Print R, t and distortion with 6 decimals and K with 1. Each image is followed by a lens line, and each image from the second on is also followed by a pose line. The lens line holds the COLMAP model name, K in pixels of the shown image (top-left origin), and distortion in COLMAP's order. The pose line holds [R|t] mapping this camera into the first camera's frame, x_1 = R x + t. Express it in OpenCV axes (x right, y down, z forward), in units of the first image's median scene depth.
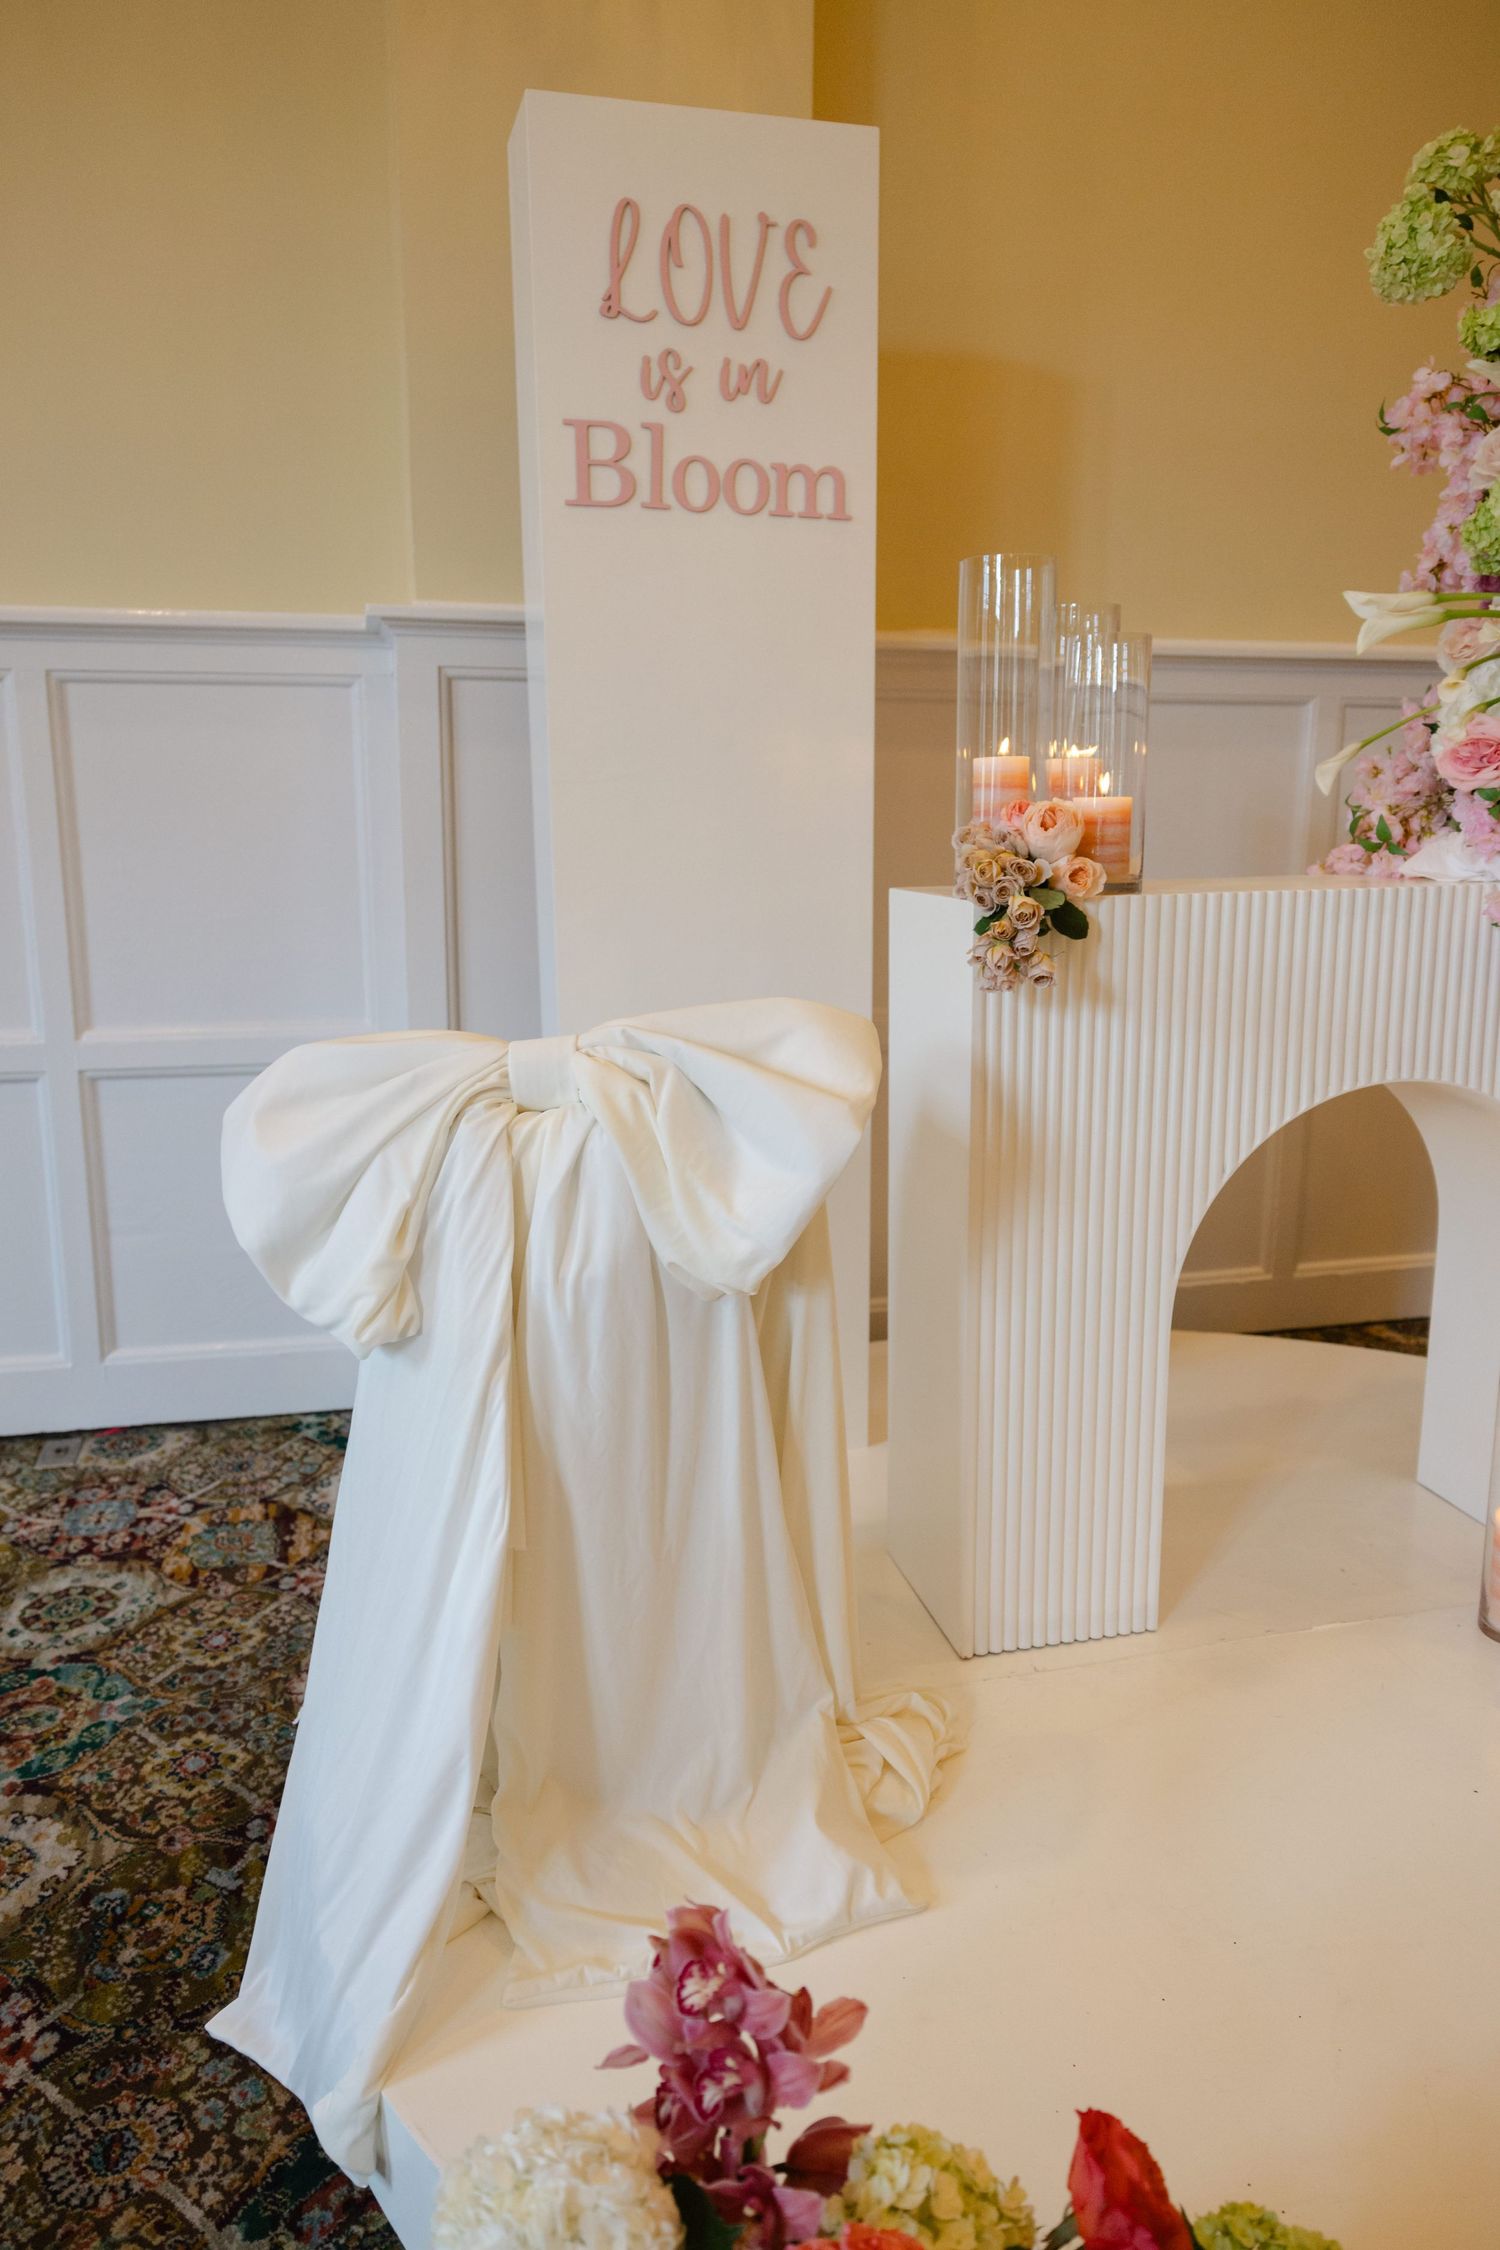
lens RADIAL K [[1575.8, 0, 749.2], [0, 1575.8, 1114.0], [0, 0, 1]] dist [0.025959, 0.008501]
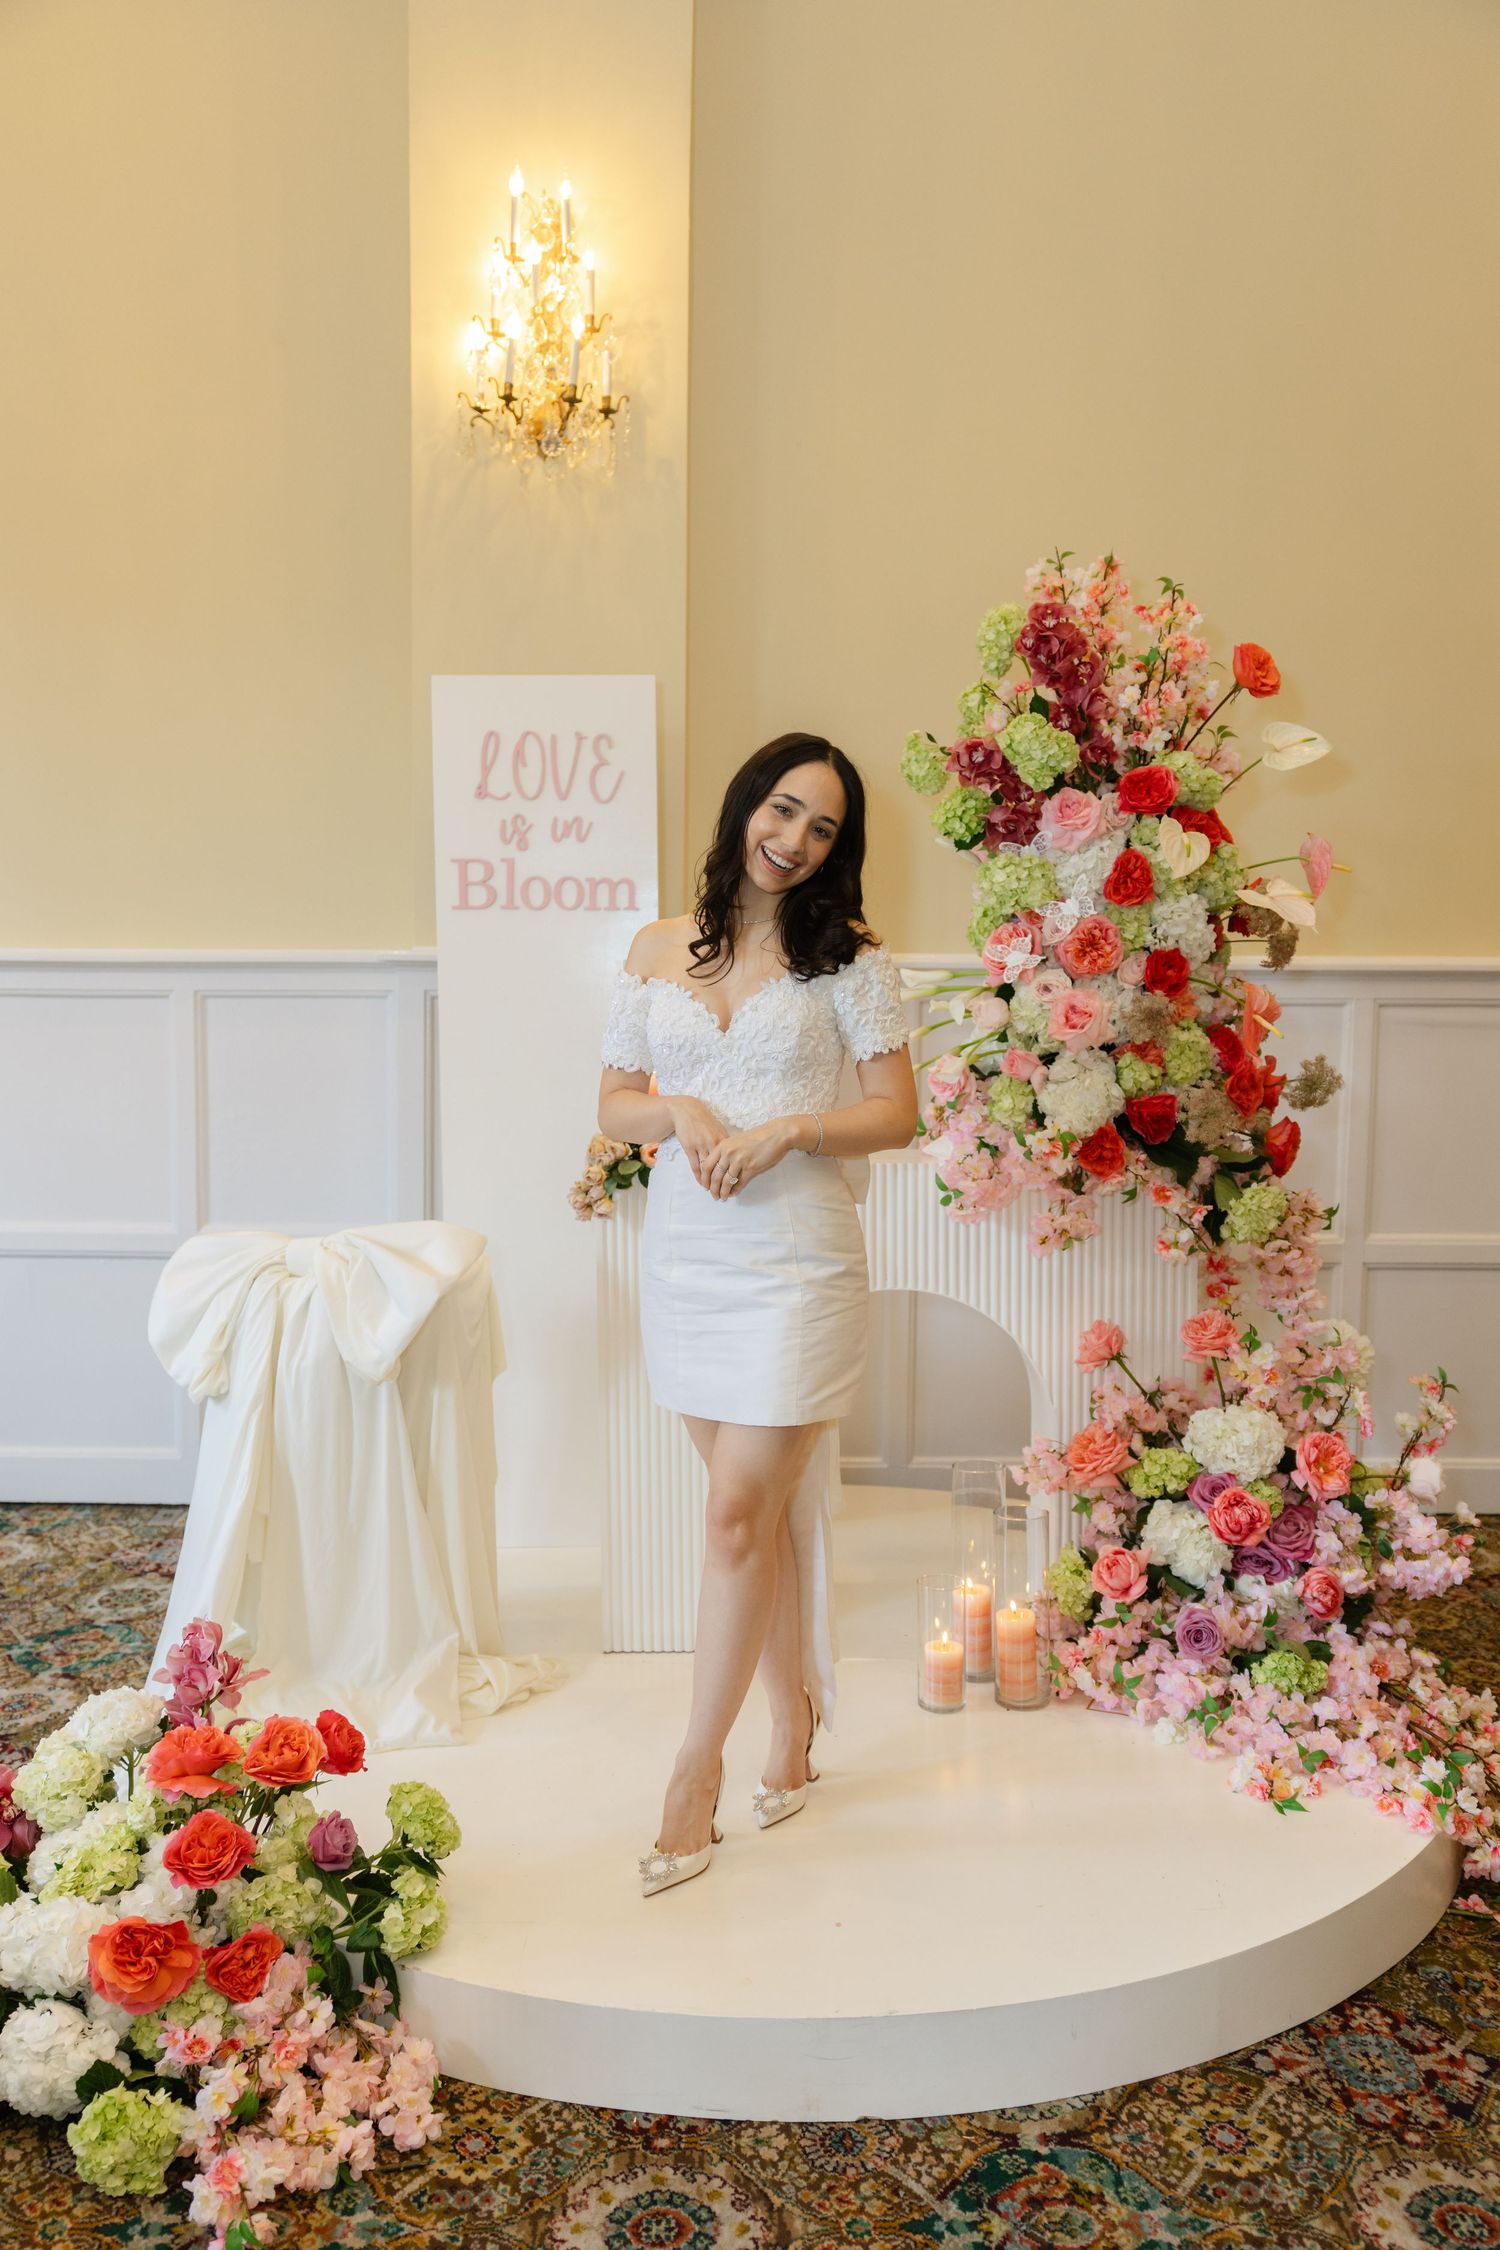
lens RADIAL K [[1863.8, 0, 750.1], [0, 1863.8, 1122.7], [0, 0, 1]] dist [0.060303, 0.005734]
pose [[0.963350, 0.023723, -0.267197, 0.691536], [-0.055101, 0.992341, -0.110558, 0.023264], [0.262527, 0.121229, 0.957279, -0.712747]]
